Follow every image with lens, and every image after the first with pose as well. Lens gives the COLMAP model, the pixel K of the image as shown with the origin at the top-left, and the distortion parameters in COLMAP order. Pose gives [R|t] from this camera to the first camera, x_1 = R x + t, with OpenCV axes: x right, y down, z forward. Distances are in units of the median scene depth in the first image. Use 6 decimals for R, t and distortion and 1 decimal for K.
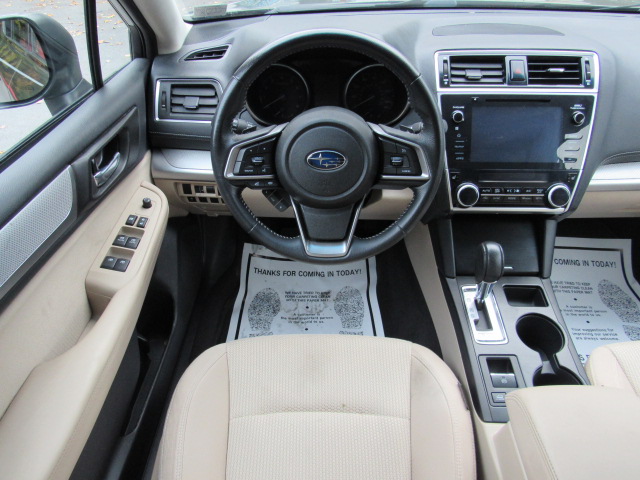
lens RADIAL K [[460.4, 0, 320.0], [0, 460.4, 240.0], [0, 0, 1]] dist [-0.047184, 0.046718]
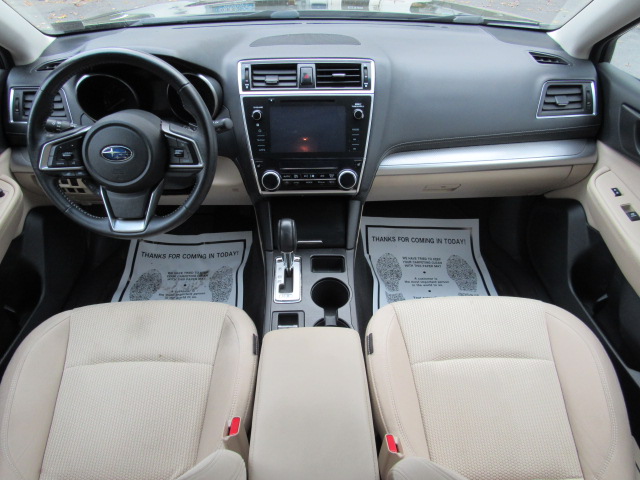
lens RADIAL K [[458.2, 0, 320.0], [0, 458.2, 240.0], [0, 0, 1]] dist [-0.027935, 0.000480]
pose [[0.998873, -0.023831, 0.041041, 0.408040], [0.023366, 0.999658, 0.011754, 0.047595], [-0.041307, -0.010782, 0.999088, -0.208404]]
